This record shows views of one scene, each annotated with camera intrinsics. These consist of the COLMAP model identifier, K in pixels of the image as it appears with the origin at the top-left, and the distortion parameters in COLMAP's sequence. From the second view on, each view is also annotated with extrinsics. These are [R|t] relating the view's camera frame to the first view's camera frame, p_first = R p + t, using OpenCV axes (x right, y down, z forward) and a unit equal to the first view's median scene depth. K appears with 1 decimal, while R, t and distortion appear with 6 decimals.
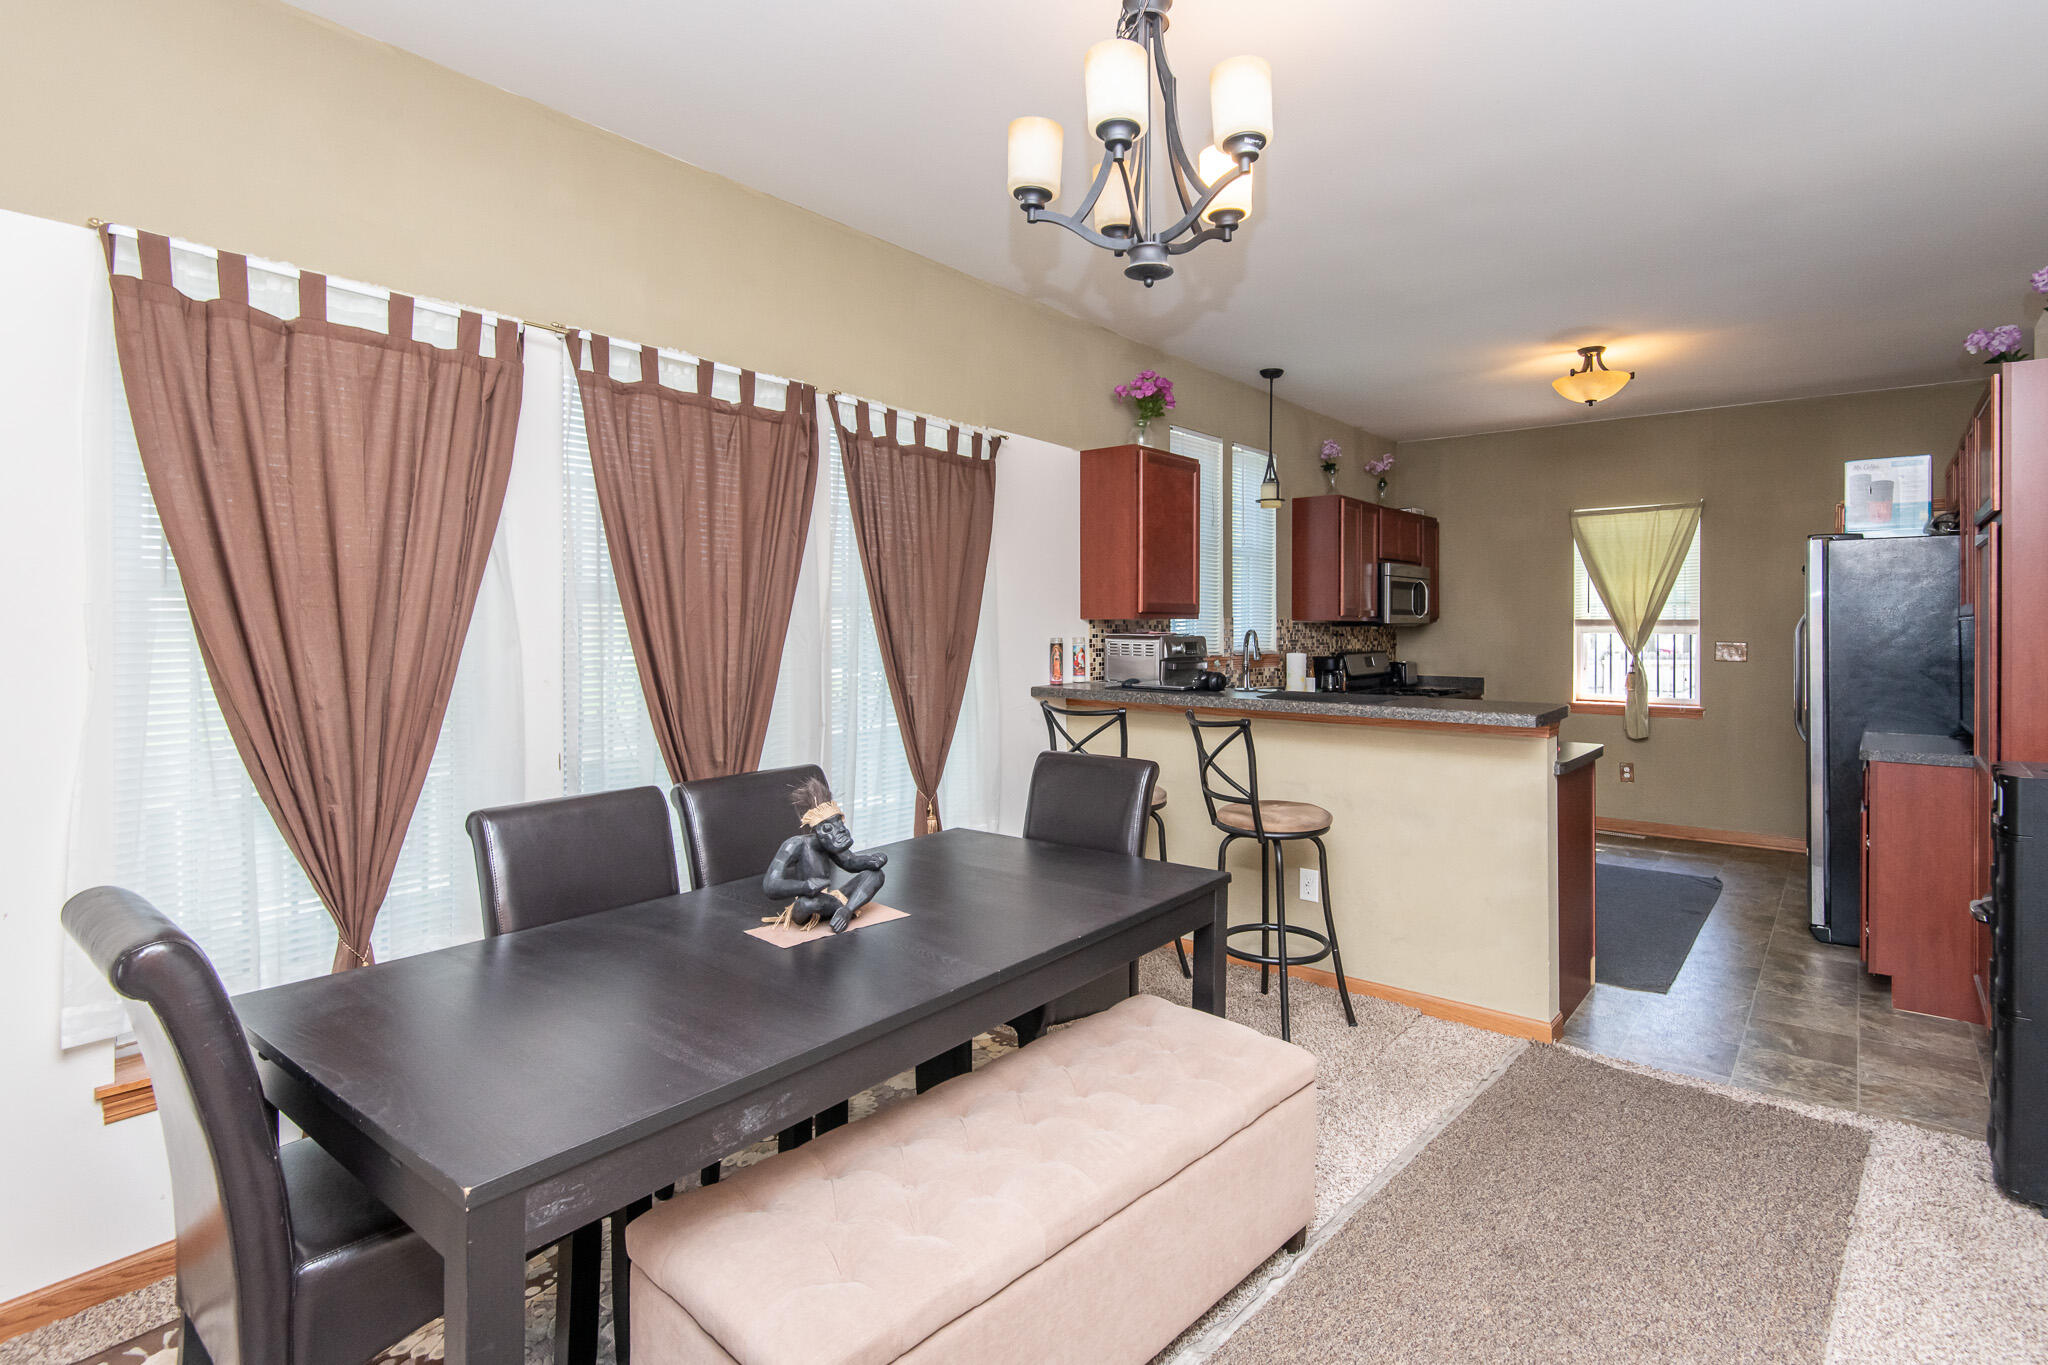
lens RADIAL K [[1042.9, 0, 1025.4], [0, 1042.9, 641.7], [0, 0, 1]] dist [0.000514, 0.000102]
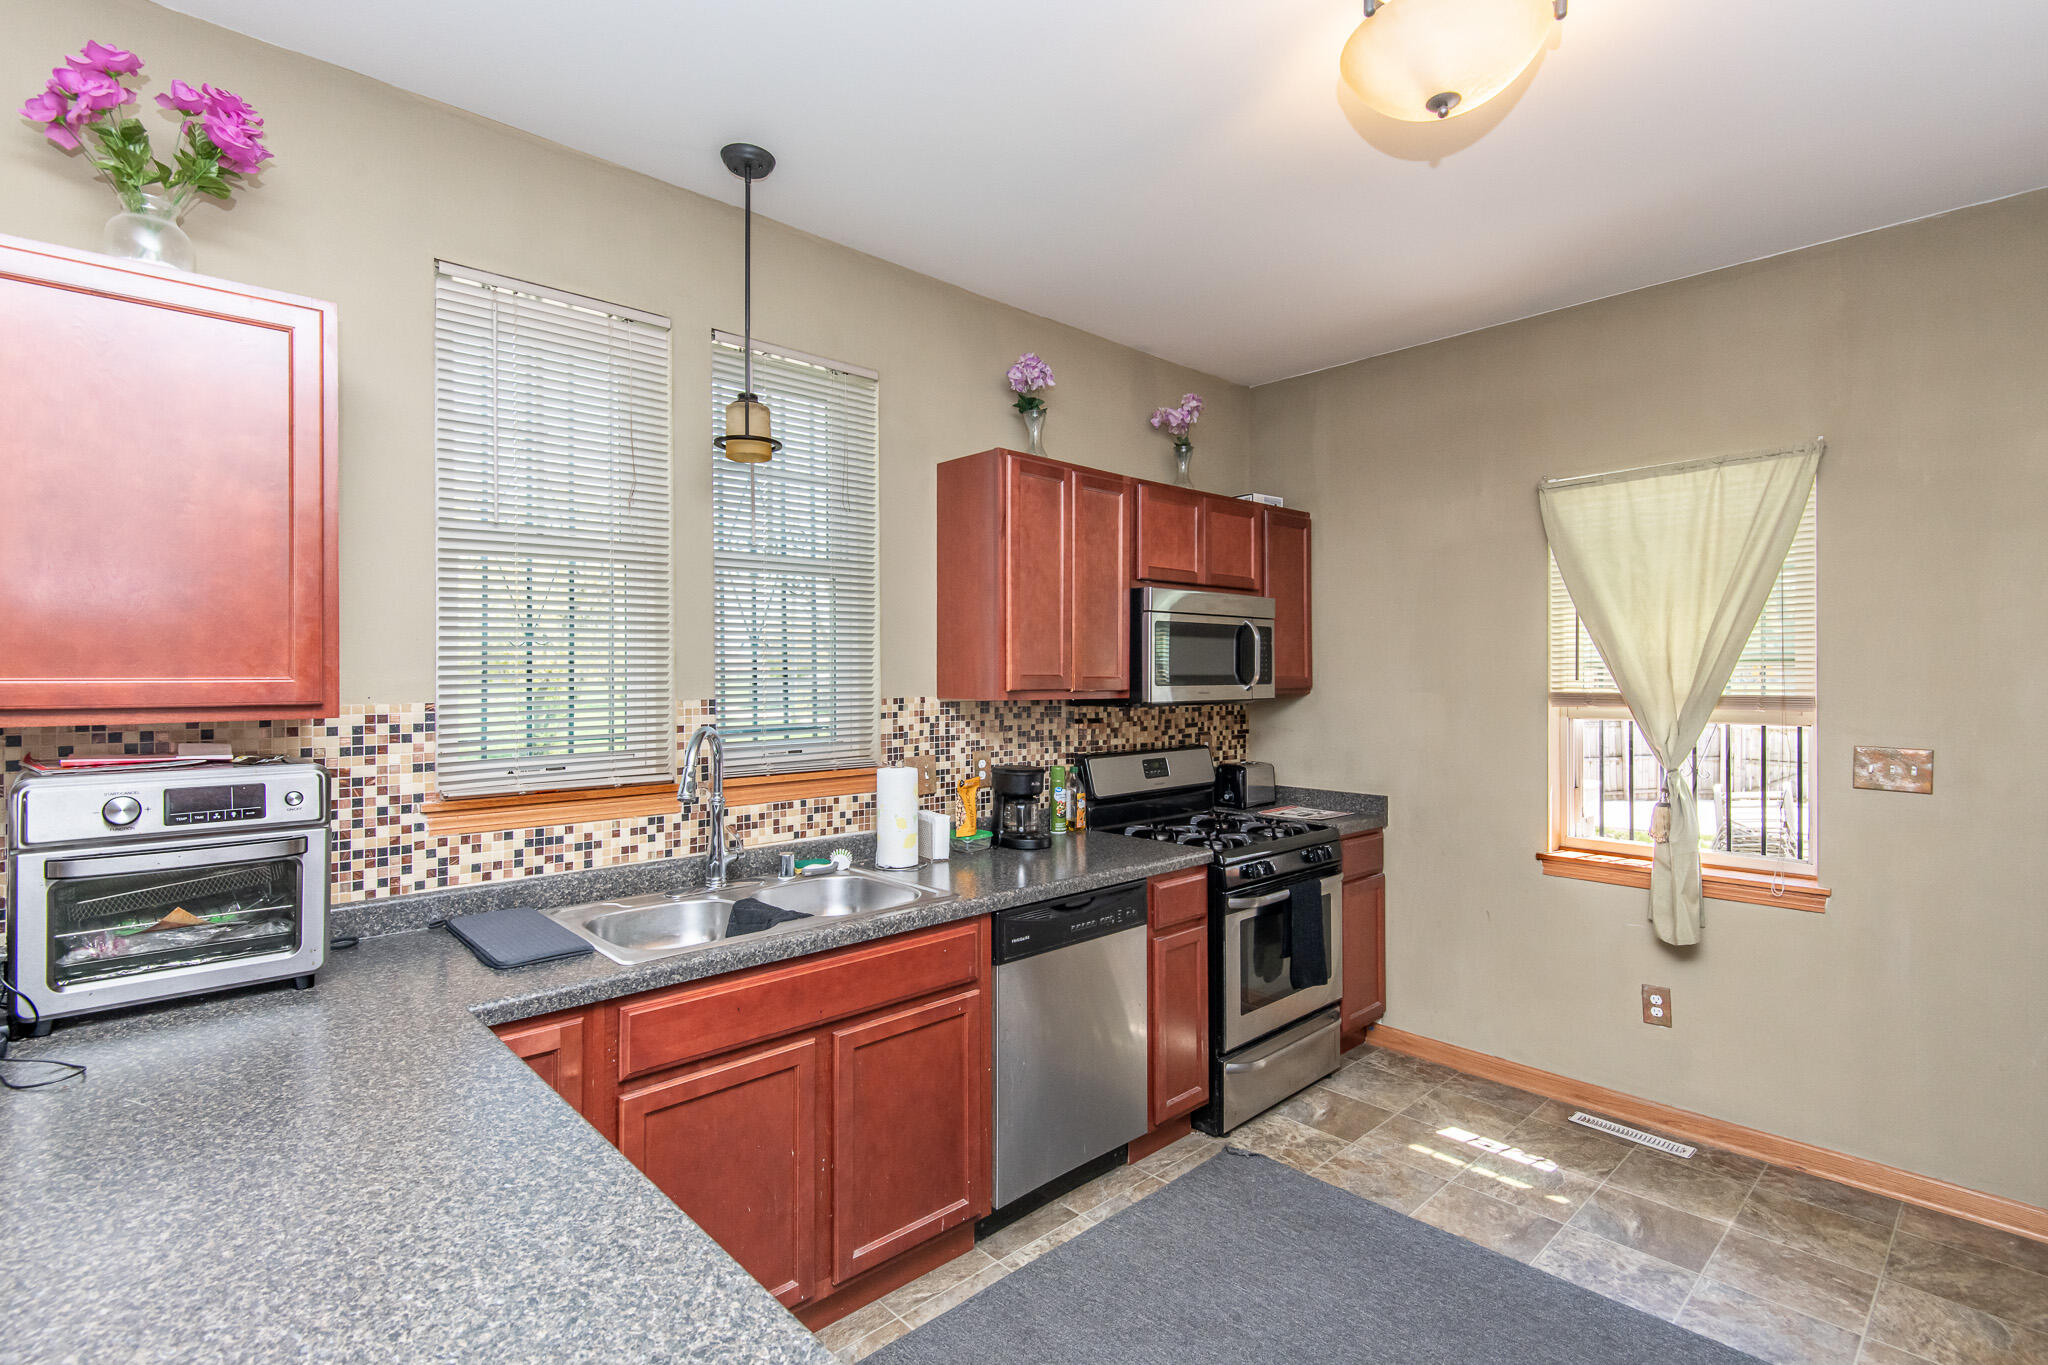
lens RADIAL K [[961.6, 0, 1017.7], [0, 961.6, 678.6], [0, 0, 1]] dist [0.000186, -0.000024]
pose [[0.989380, 0.000307, -0.145354, 0.344493], [-0.001455, 0.999969, -0.007795, -0.025071], [0.145347, 0.007923, 0.989349, 0.506287]]
